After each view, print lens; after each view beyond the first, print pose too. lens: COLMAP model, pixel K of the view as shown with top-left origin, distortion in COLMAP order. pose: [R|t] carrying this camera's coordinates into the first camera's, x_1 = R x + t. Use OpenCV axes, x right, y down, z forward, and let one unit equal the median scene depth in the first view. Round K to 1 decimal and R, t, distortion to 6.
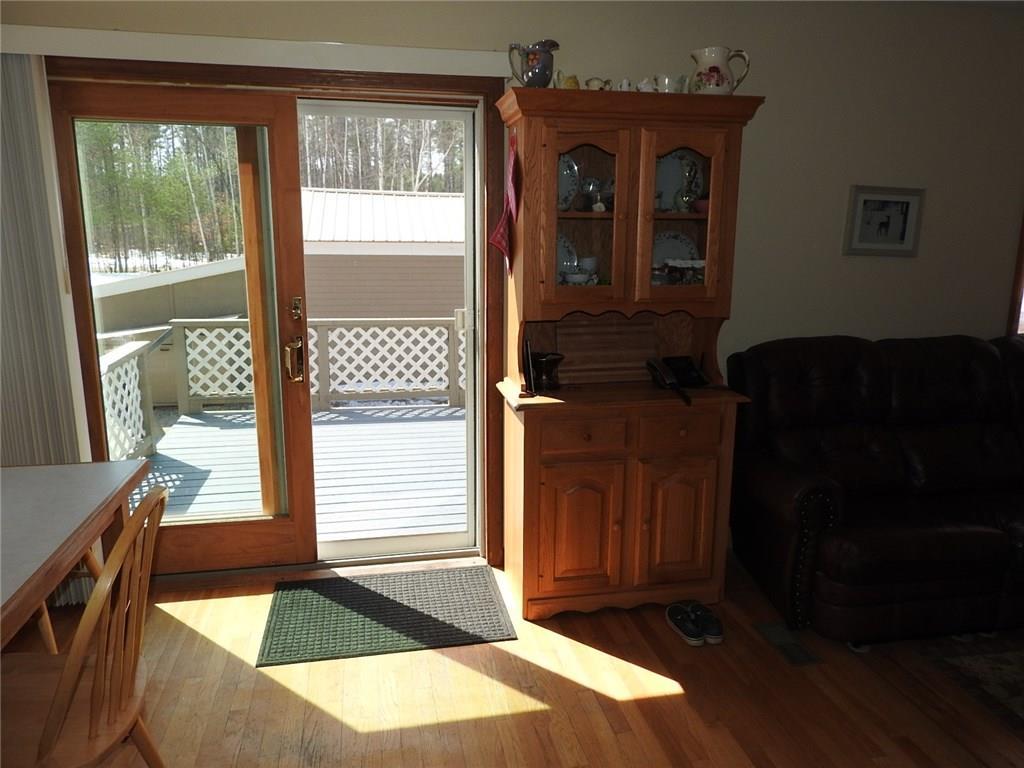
lens RADIAL K [[733.2, 0, 515.5], [0, 733.2, 385.5], [0, 0, 1]] dist [0.002999, 0.002218]
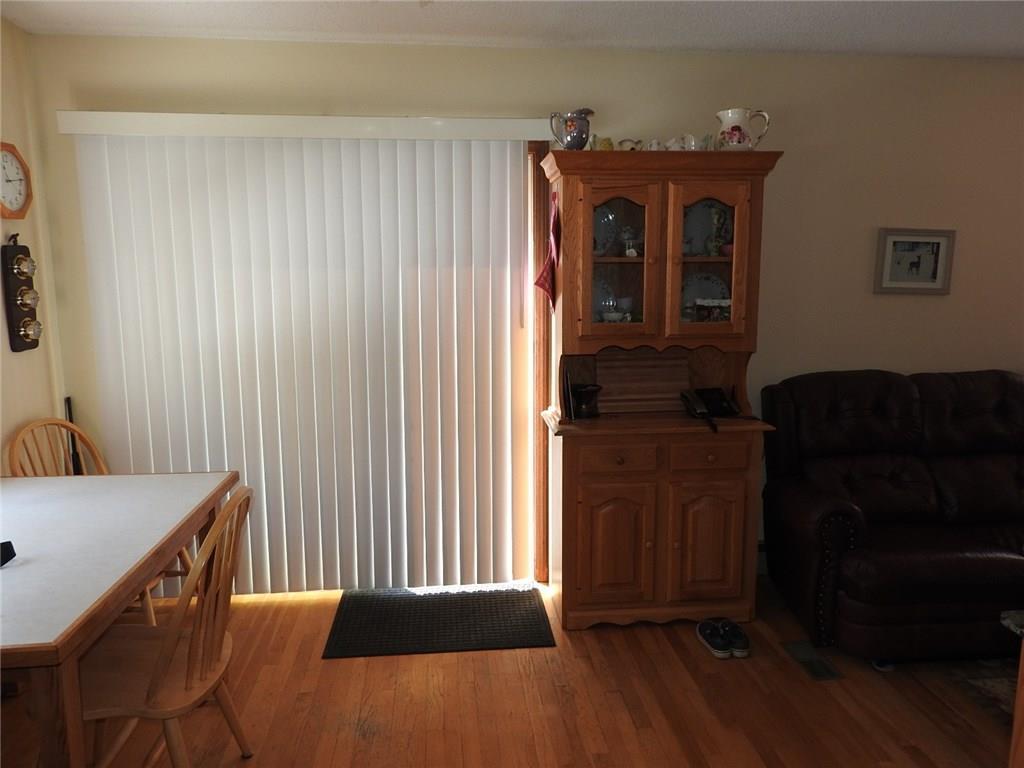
lens RADIAL K [[733.2, 0, 513.9], [0, 733.2, 384.5], [0, 0, 1]] dist [0.002999, 0.002218]
pose [[0.994282, 0.003842, -0.106716, 0.056308], [-0.009876, 0.998378, -0.056070, 0.020455], [0.106328, 0.056803, 0.992707, -0.111958]]
